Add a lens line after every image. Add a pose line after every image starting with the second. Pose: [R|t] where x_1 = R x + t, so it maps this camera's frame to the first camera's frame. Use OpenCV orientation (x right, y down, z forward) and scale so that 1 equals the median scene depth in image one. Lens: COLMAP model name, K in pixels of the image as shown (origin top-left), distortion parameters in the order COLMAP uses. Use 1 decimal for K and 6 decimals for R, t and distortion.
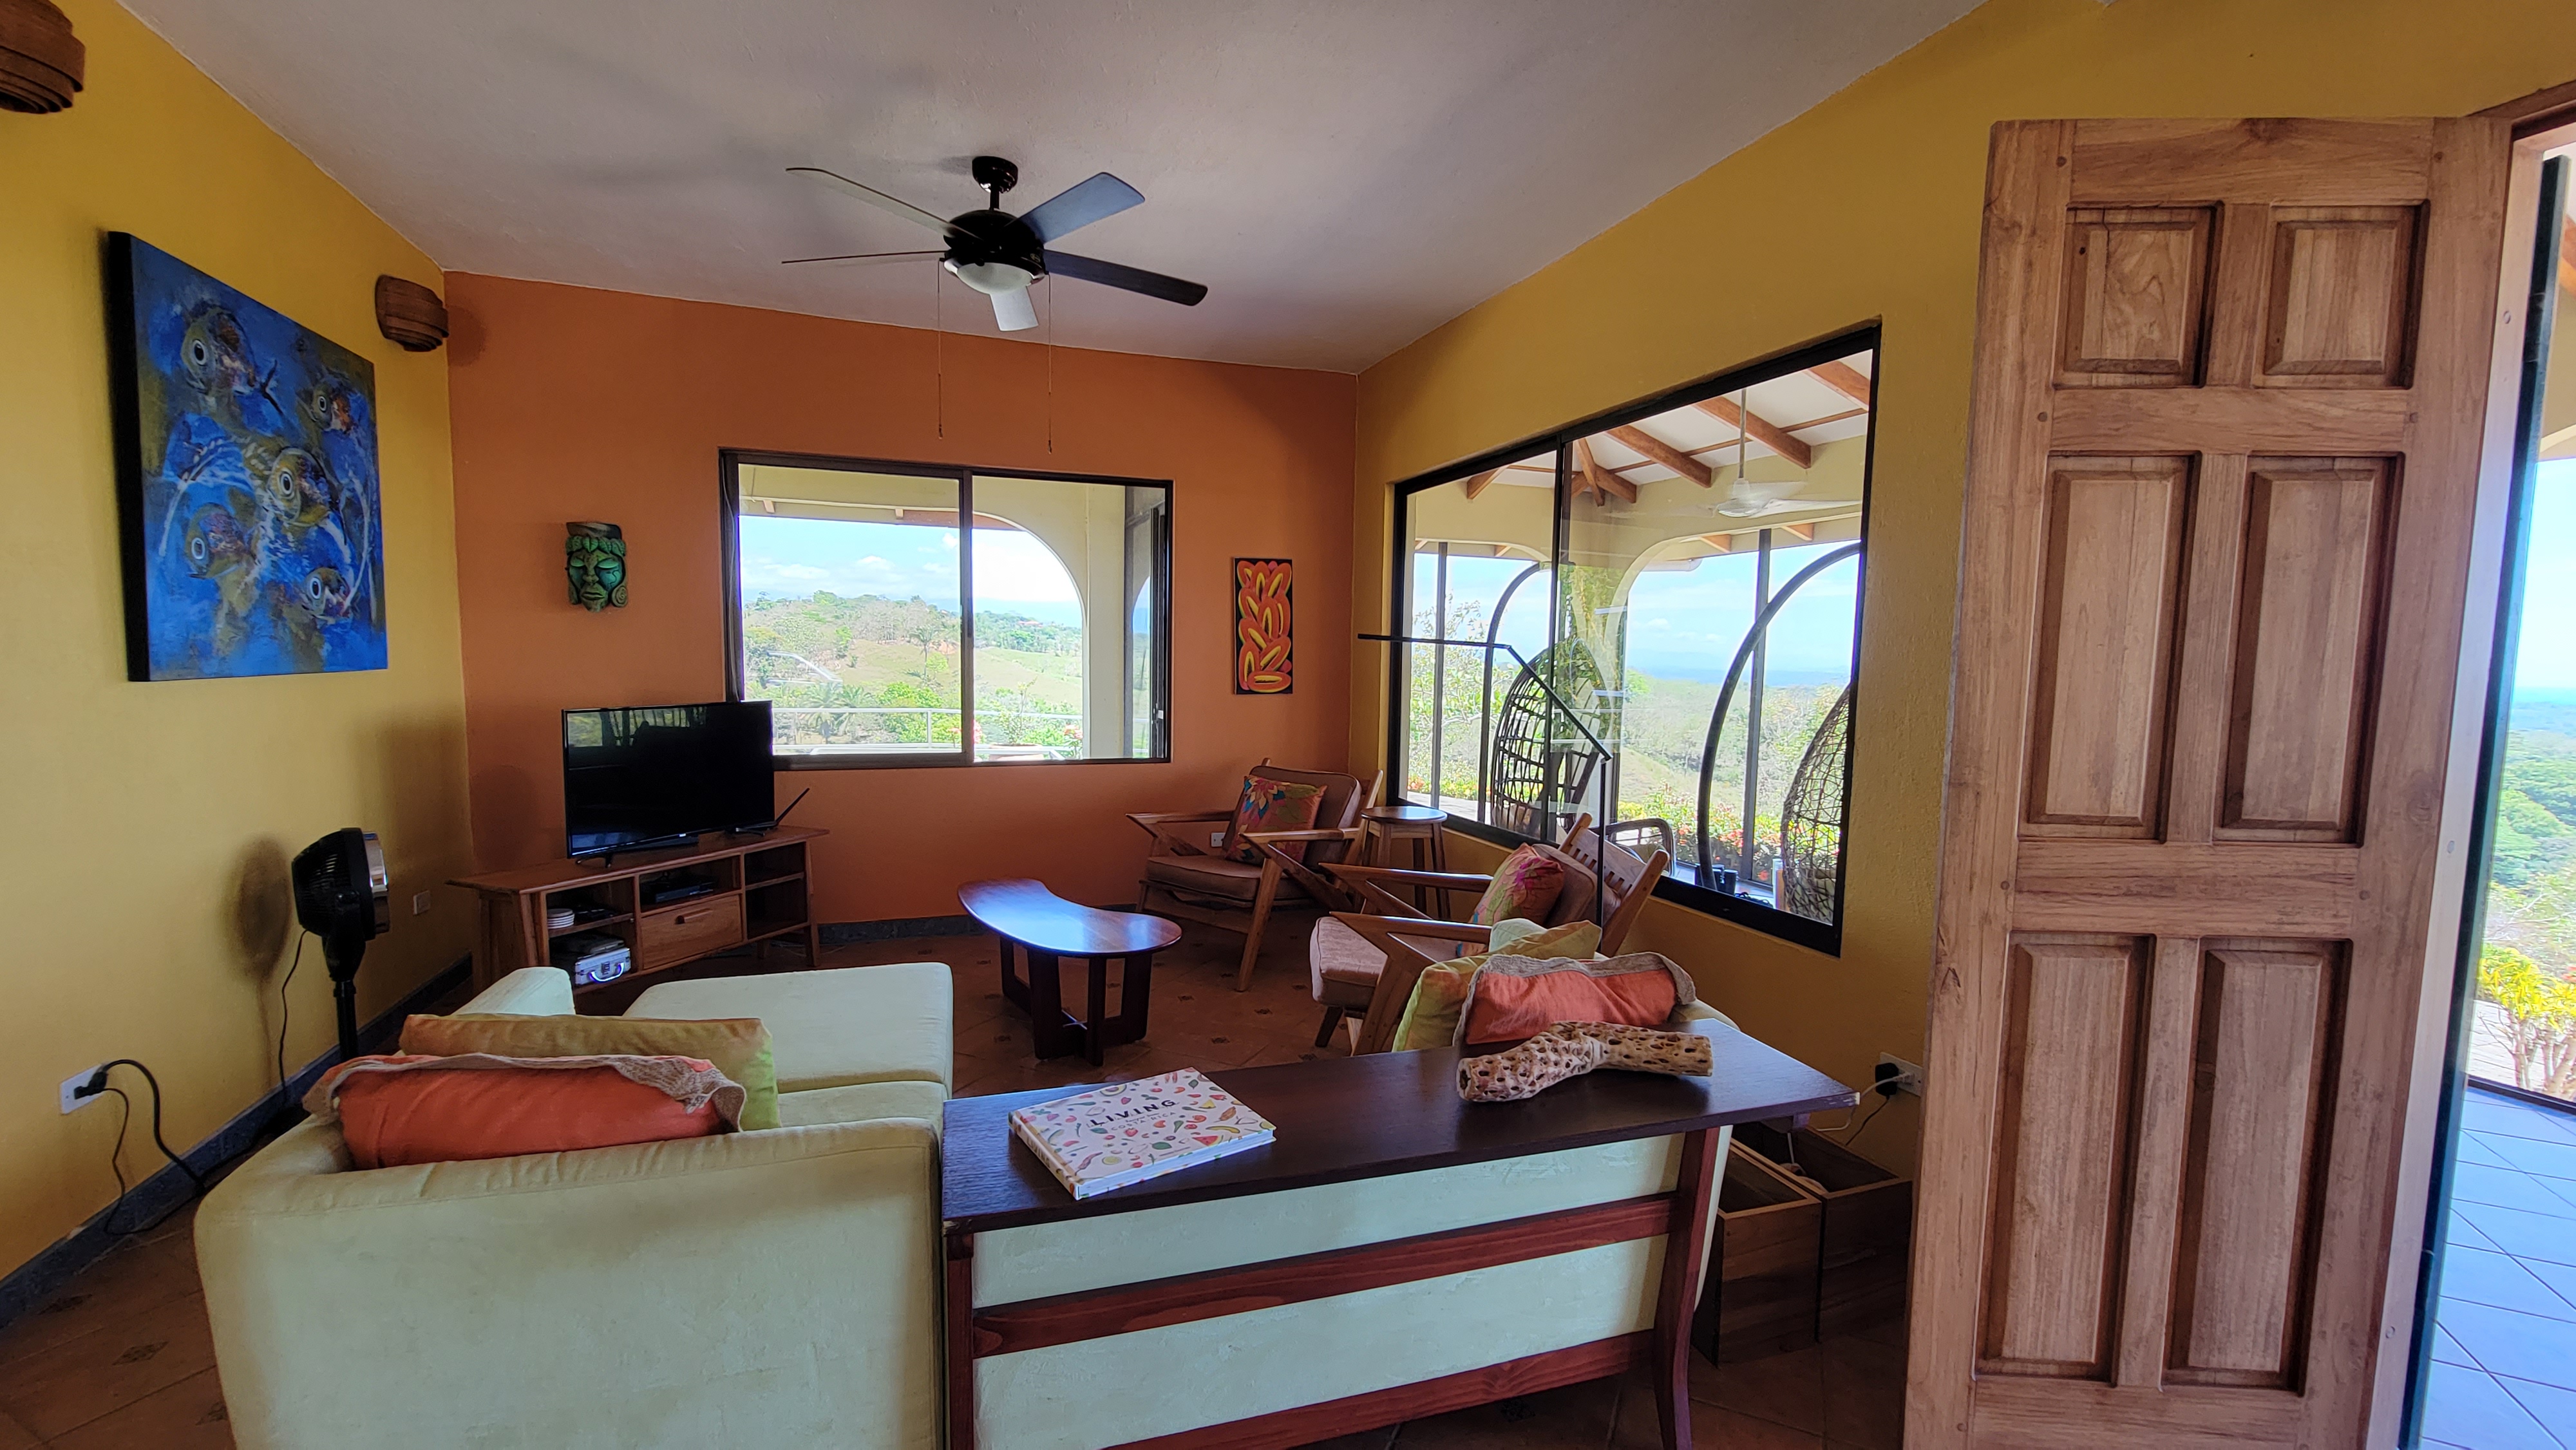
lens RADIAL K [[875.5, 0, 1376.6], [0, 875.5, 718.7], [0, 0, 1]] dist [-0.000868, -0.004820]
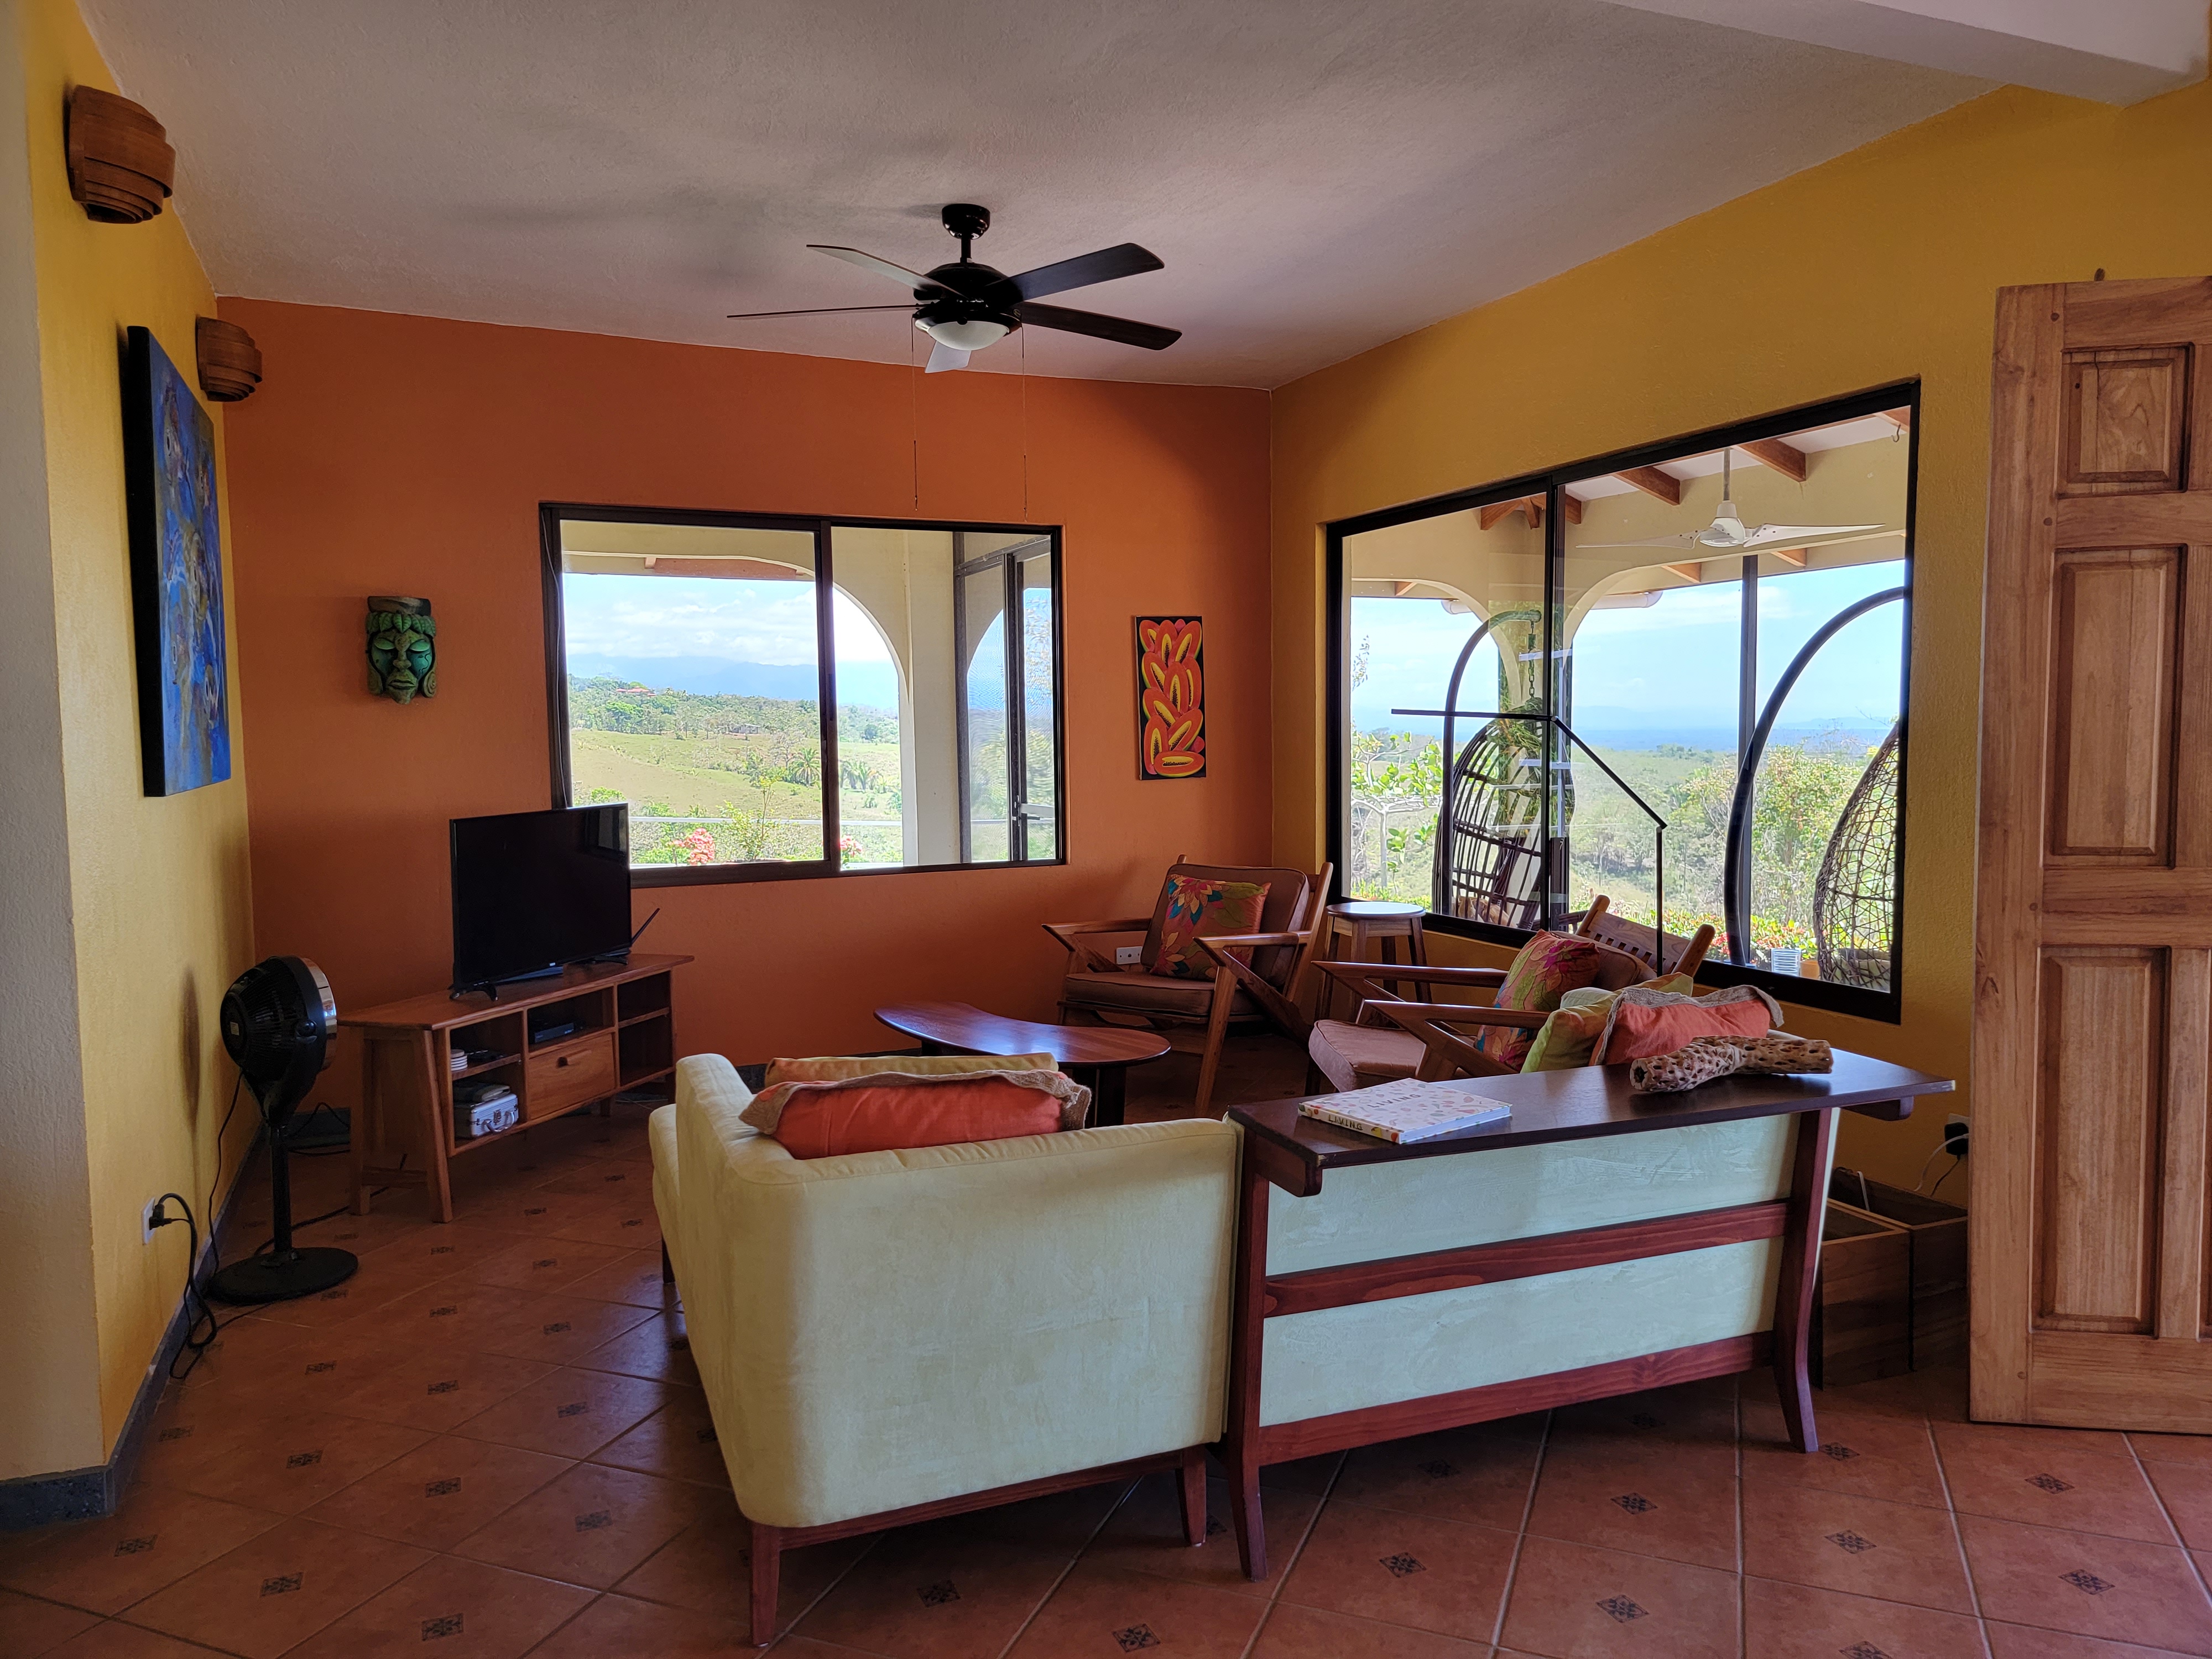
lens RADIAL K [[1545.3, 0, 1106.0], [0, 1545.3, 829.5], [0, 0, 1]] dist [0.120138, -0.064367]
pose [[0.998135, -0.034474, 0.050387, -0.348991], [0.034471, 0.999405, 0.000932, 0.020192], [-0.050389, 0.000807, 0.998729, -0.592052]]
